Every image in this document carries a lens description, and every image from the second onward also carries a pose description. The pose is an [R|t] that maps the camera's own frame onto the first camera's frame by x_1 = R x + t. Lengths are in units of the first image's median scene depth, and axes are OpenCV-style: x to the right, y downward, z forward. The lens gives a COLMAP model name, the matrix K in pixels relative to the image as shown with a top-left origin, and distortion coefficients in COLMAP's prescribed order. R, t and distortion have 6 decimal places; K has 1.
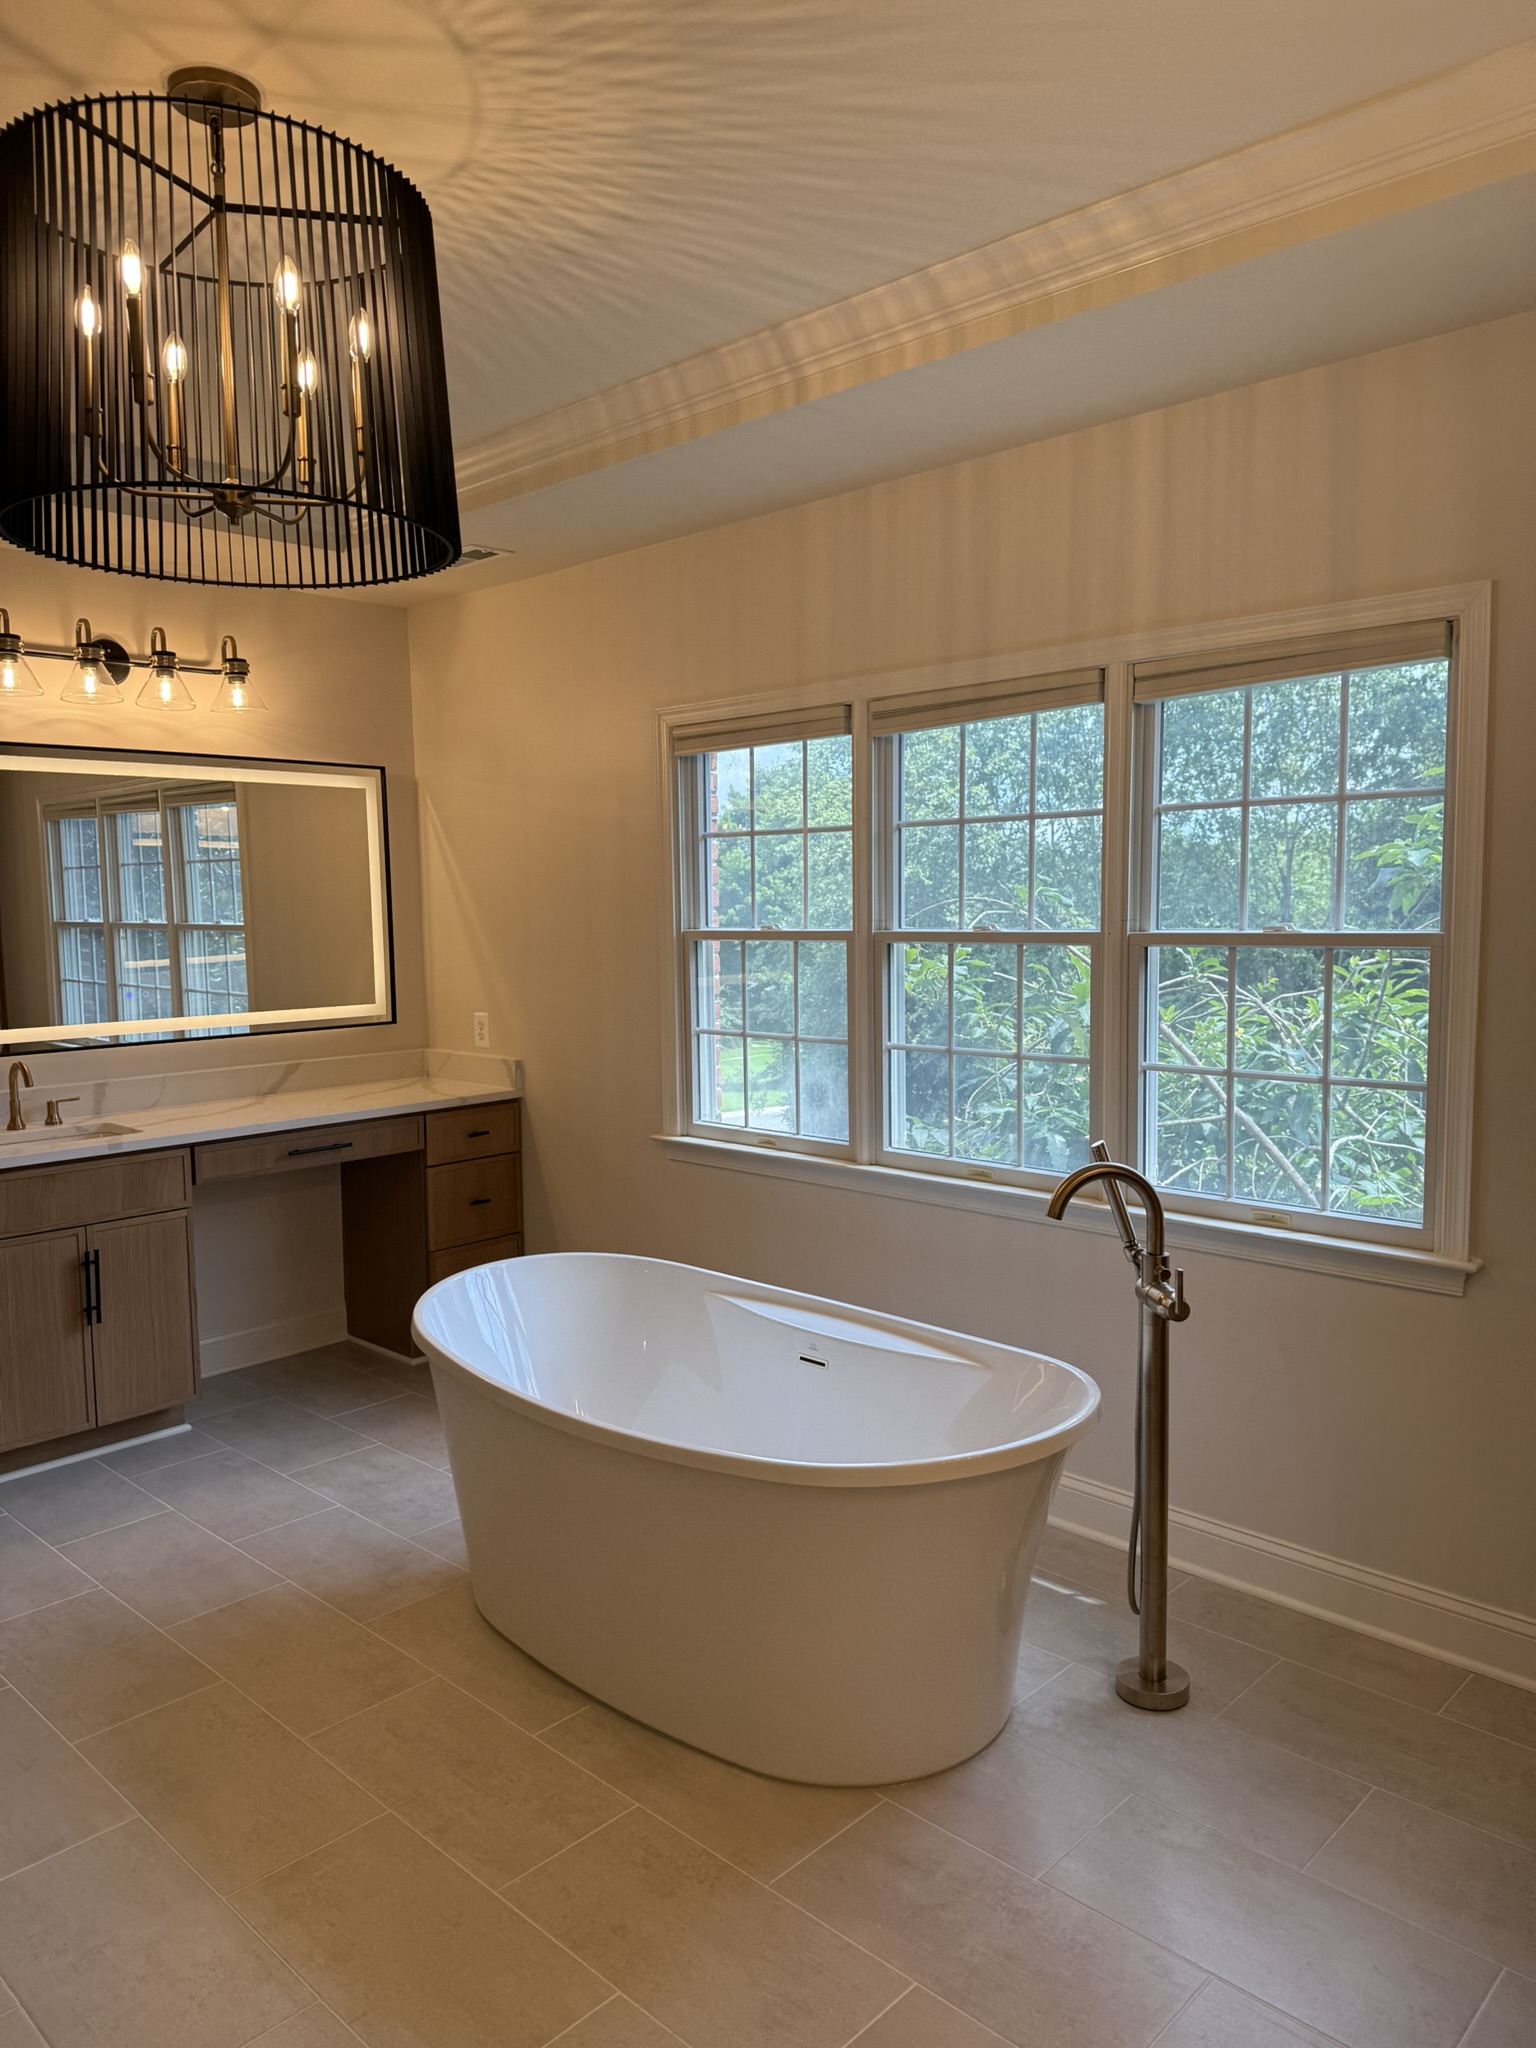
lens RADIAL K [[1430.4, 0, 773.6], [0, 1430.4, 1030.4], [0, 0, 1]] dist [0.062799, -0.077495]
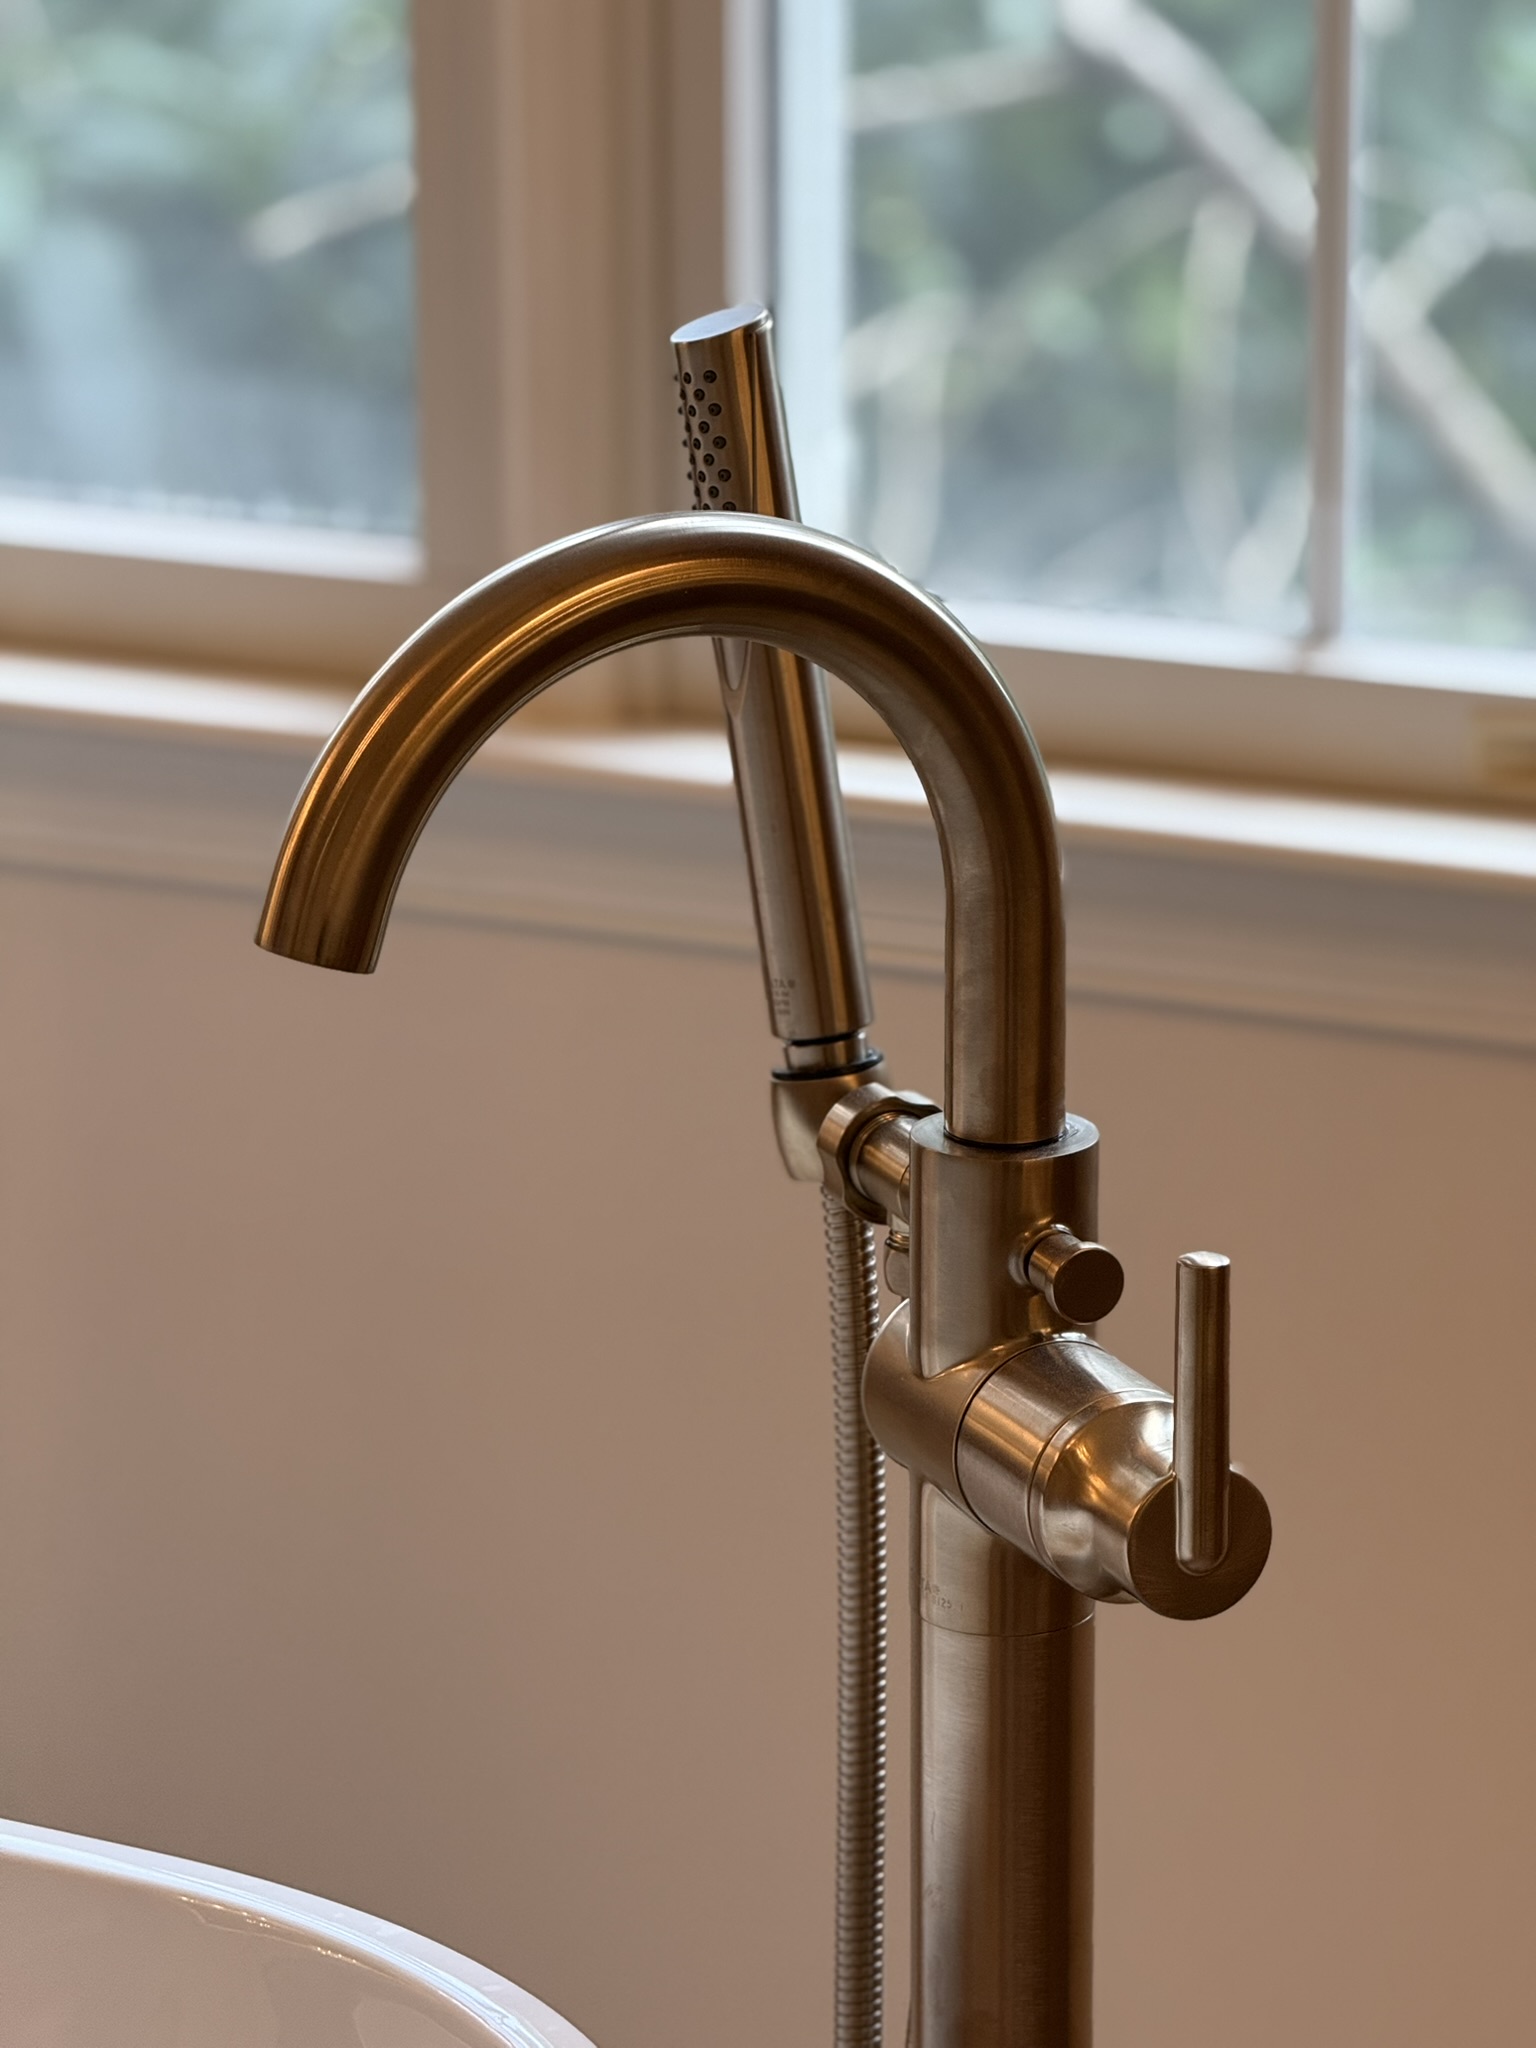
lens RADIAL K [[7149.6, 0, 767.8], [0, 7149.6, 1024.2], [0, 0, 1]] dist [-0.094654, 0.000000]
pose [[0.972860, -0.052177, 0.225436, 0.099723], [0.017364, 0.987960, 0.153729, 0.048988], [-0.230743, -0.145642, 0.962053, 0.385319]]
